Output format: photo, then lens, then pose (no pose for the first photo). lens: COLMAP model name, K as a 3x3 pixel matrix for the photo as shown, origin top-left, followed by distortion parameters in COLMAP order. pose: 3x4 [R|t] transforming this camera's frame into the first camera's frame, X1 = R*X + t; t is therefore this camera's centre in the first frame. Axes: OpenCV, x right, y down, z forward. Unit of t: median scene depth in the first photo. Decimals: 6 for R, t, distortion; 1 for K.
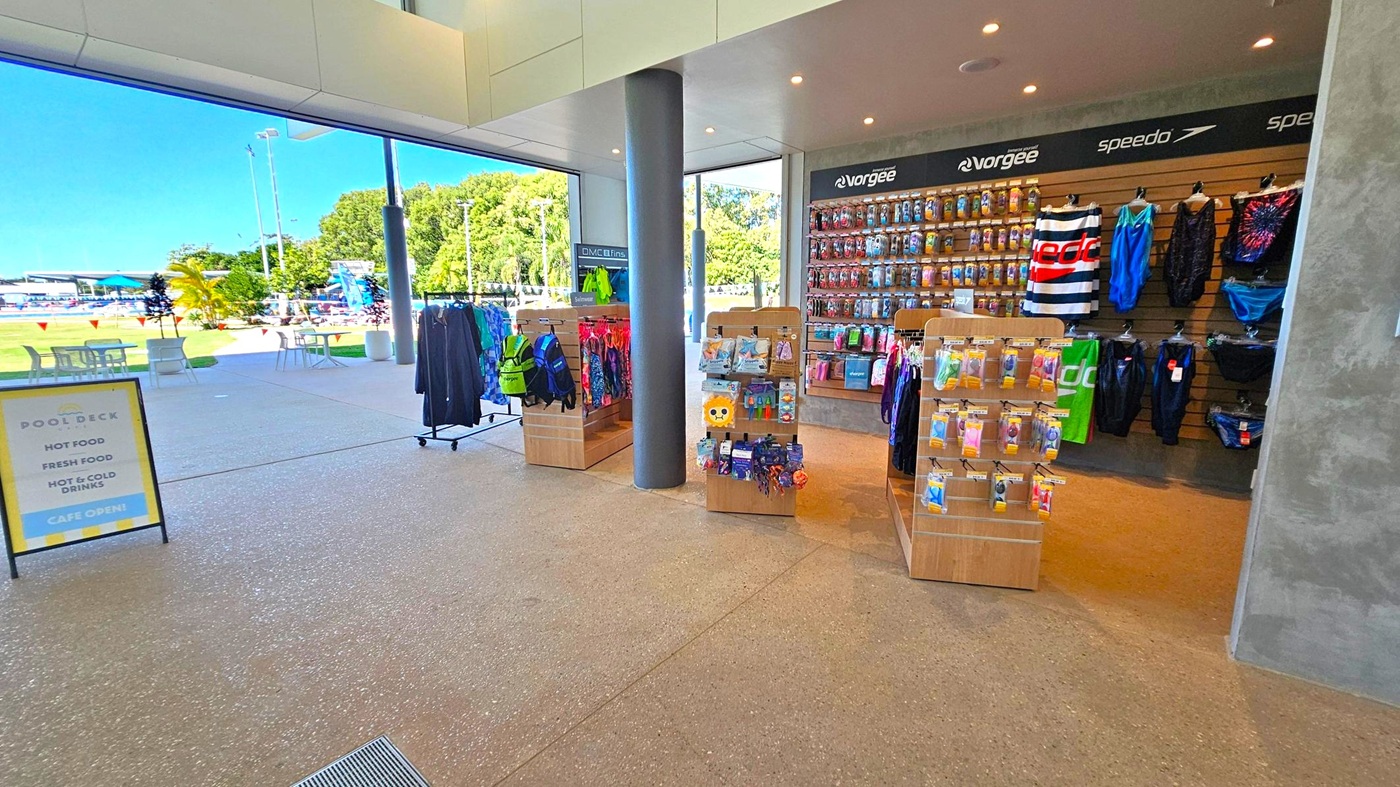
lens RADIAL K [[576.5, 0, 700.0], [0, 576.5, 393.5], [0, 0, 1]] dist [0.000535, 0.000298]
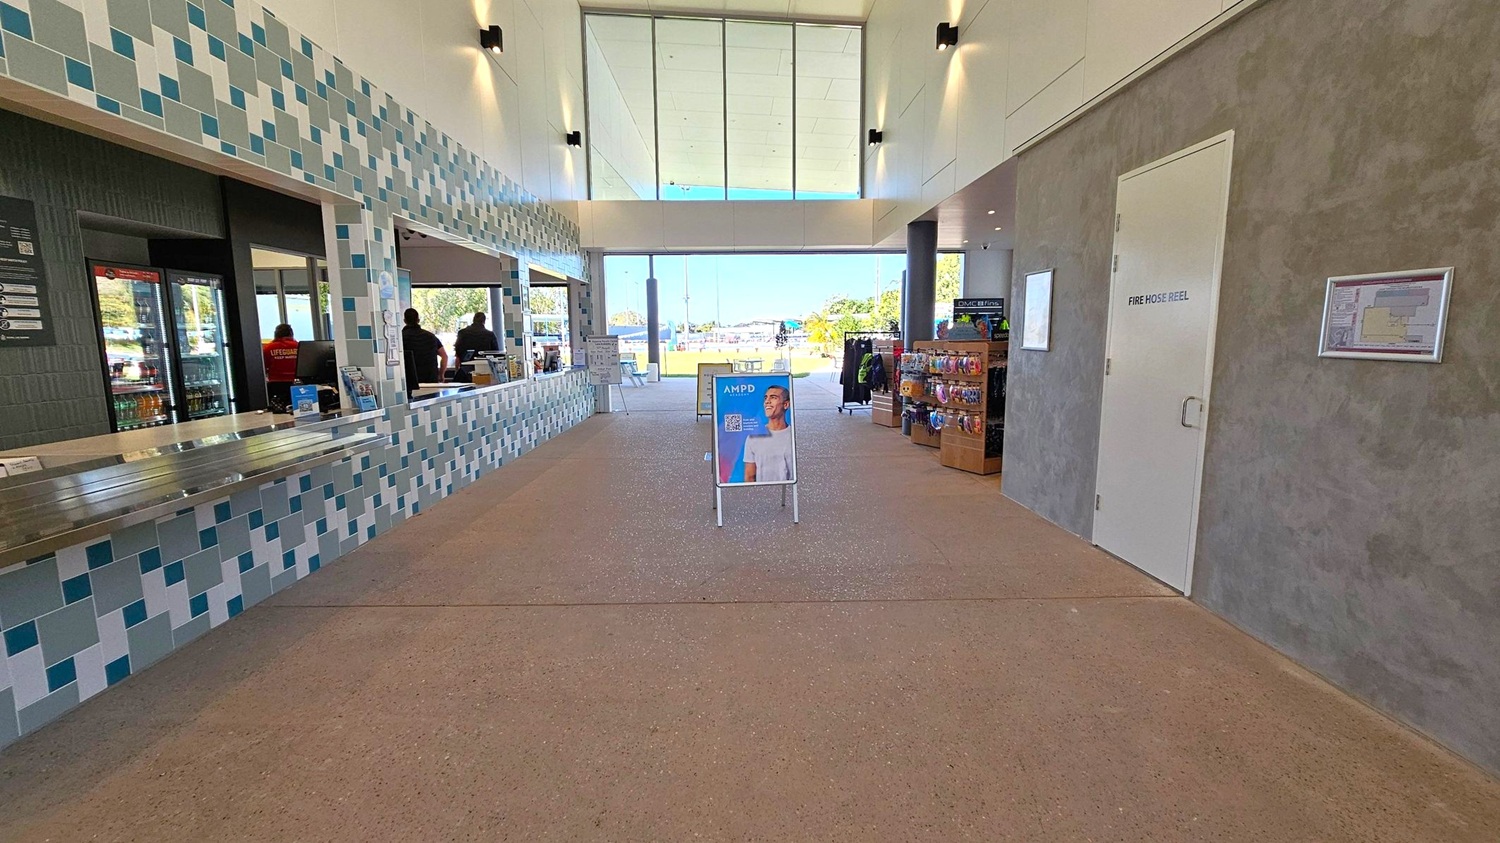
lens RADIAL K [[617.7, 0, 750.0], [0, 617.7, 421.5], [0, 0, 1]] dist [0.000535, 0.000298]
pose [[0.652116, 0.103985, -0.750954, 0.062578], [-0.123475, 0.991890, 0.030125, 0.006963], [0.747996, 0.073079, 0.659667, -0.041430]]
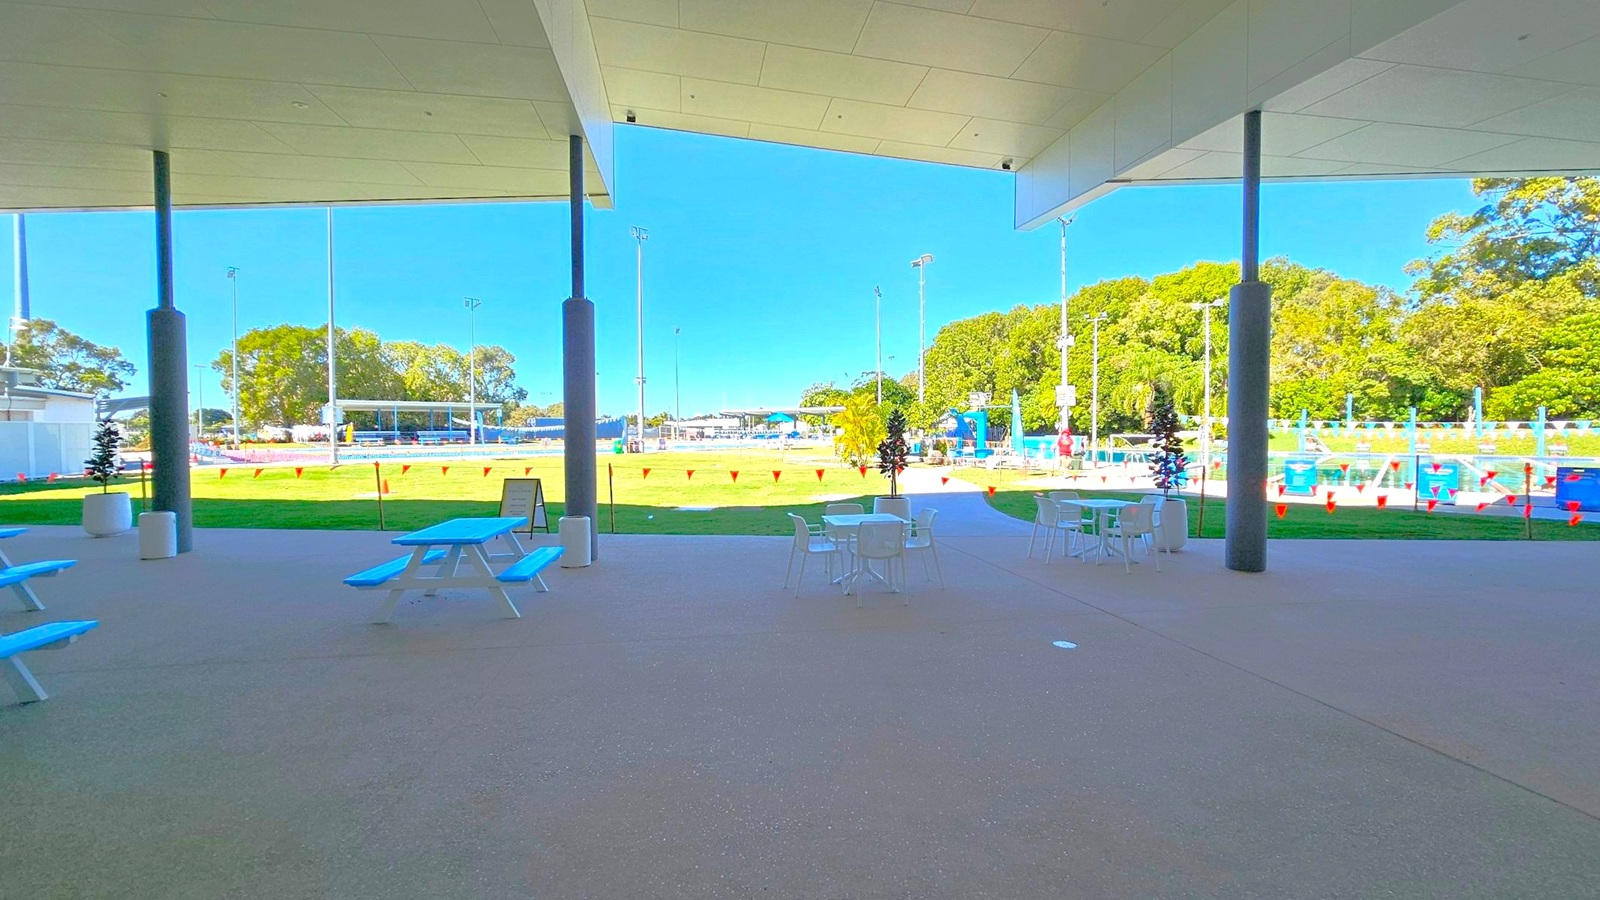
lens RADIAL K [[658.8, 0, 800.0], [0, 658.8, 450.0], [0, 0, 1]] dist [0.000535, 0.000298]
pose [[0.753652, 0.022548, -0.656887, -0.082987], [-0.110510, 0.989531, -0.092822, -0.011574], [0.647917, 0.142548, 0.748254, 0.051247]]
